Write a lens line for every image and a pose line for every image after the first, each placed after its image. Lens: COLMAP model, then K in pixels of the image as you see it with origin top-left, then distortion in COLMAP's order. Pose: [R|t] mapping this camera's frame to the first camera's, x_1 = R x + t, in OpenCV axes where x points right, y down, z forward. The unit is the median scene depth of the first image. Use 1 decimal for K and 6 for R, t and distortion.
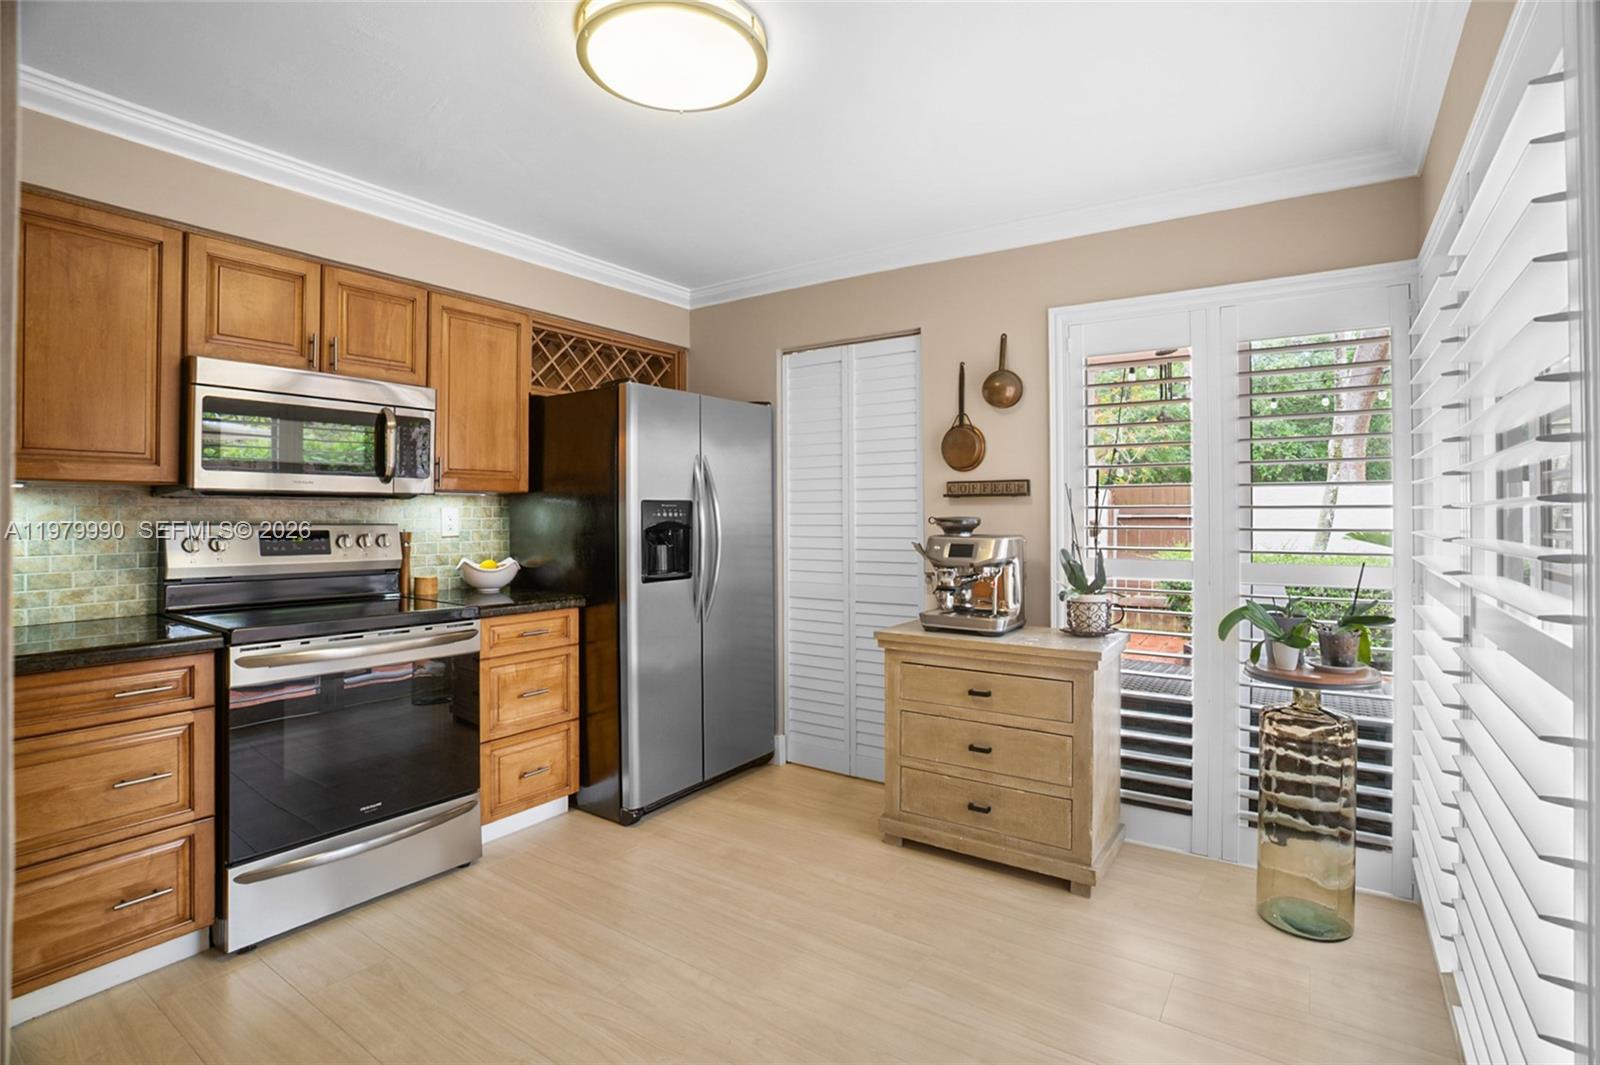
lens RADIAL K [[748.8, 0, 803.4], [0, 748.8, 517.3], [0, 0, 1]] dist [-0.078410, 0.026536]
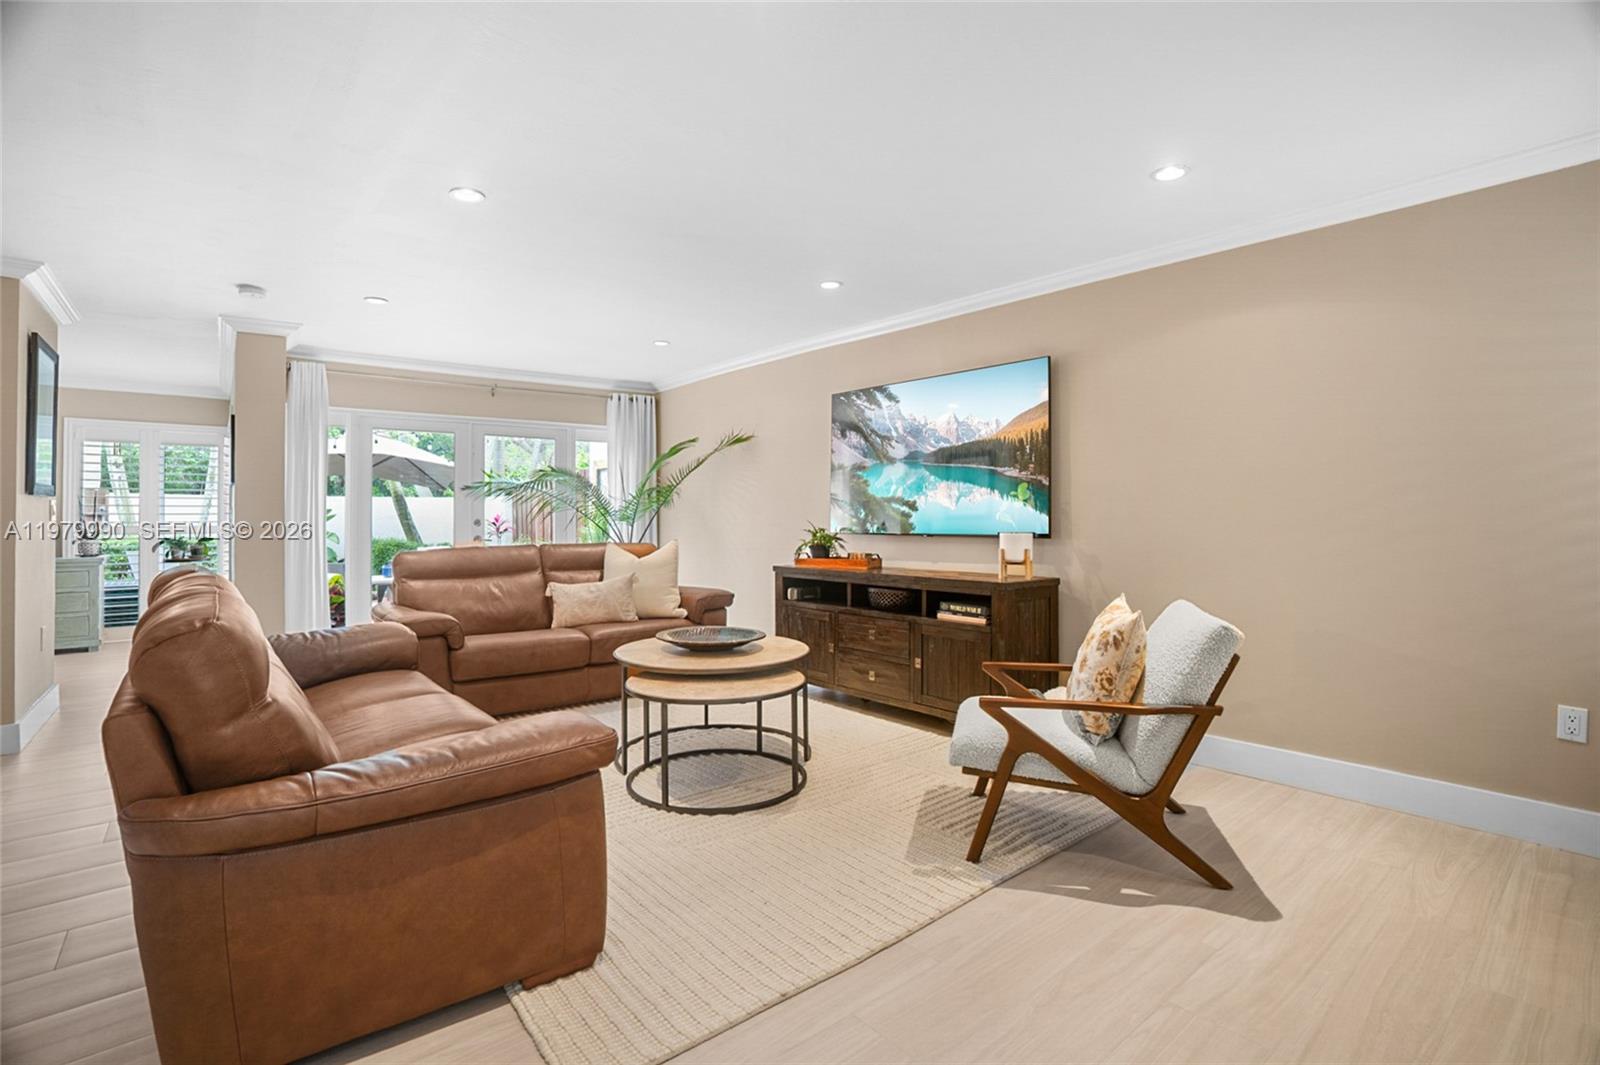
lens RADIAL K [[744.0, 0, 802.5], [0, 744.0, 502.0], [0, 0, 1]] dist [-0.069594, 0.024404]
pose [[0.261941, 0.017034, 0.964934, -1.277162], [0.009864, 0.999745, -0.020326, 0.048674], [-0.965034, 0.014842, 0.261706, -1.912529]]
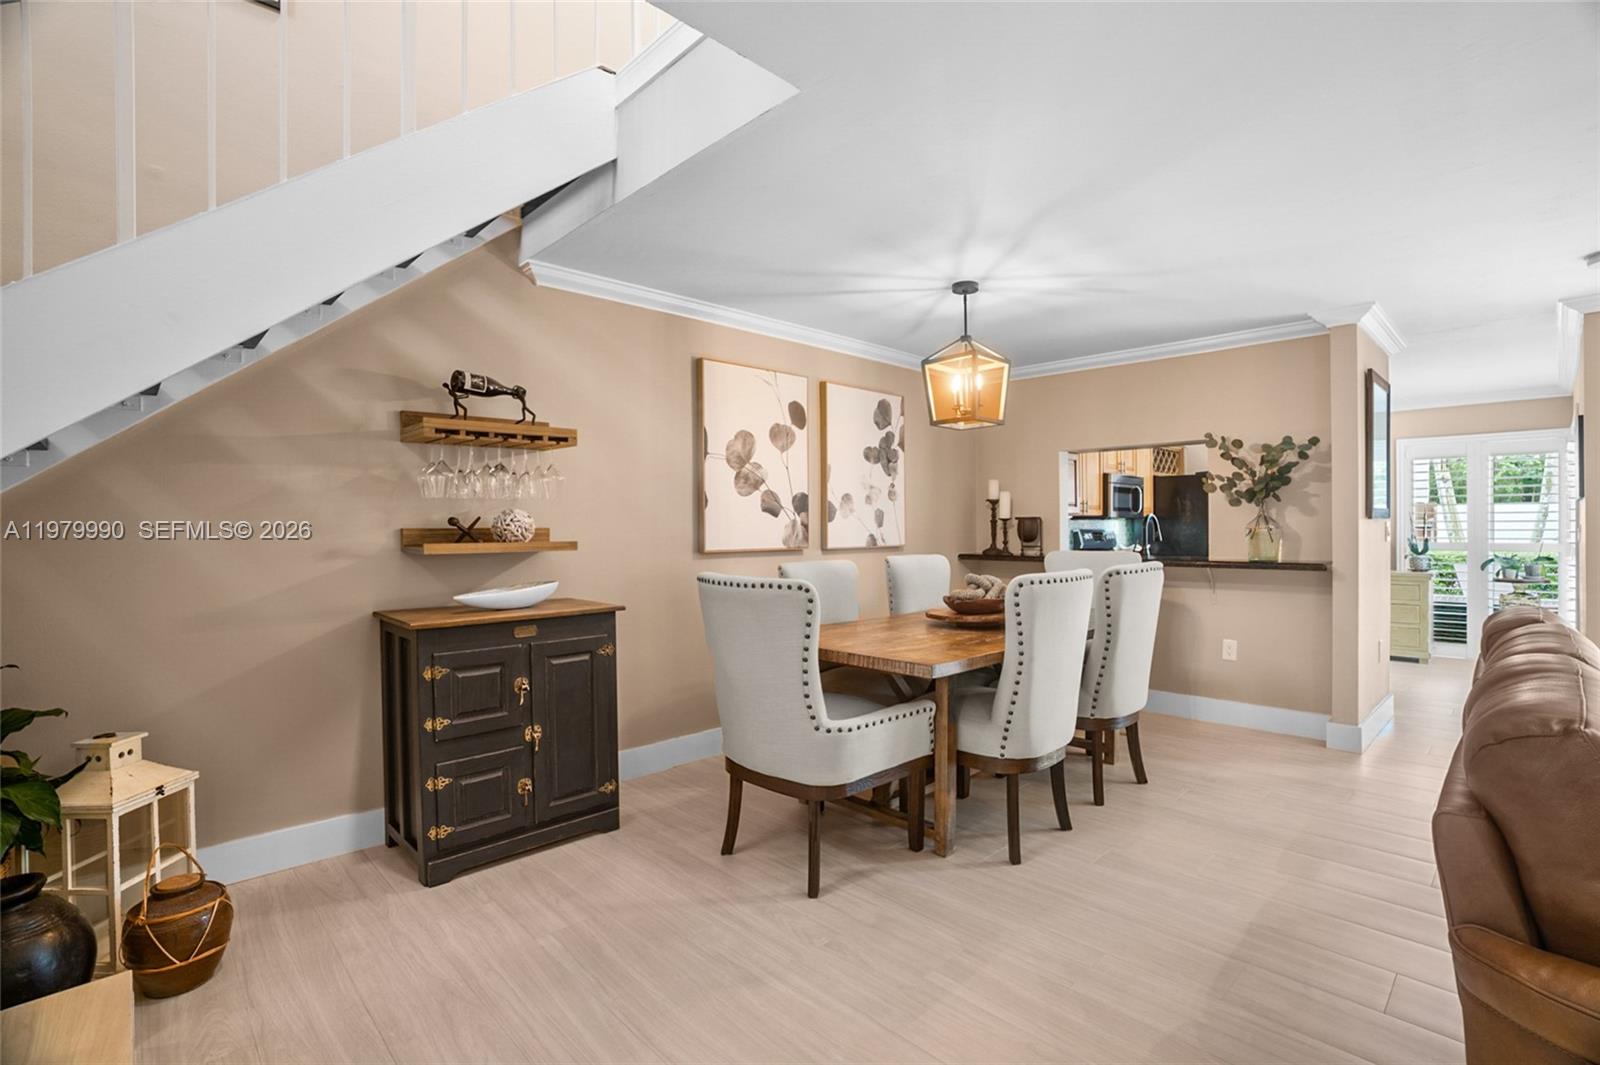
lens RADIAL K [[736.7, 0, 810.0], [0, 736.7, 532.4], [0, 0, 1]] dist [-0.068974, 0.024877]
pose [[0.981701, -0.003109, -0.190406, -1.216317], [0.003540, 0.999992, 0.001923, 0.012733], [0.190398, -0.002562, 0.981704, -1.805548]]
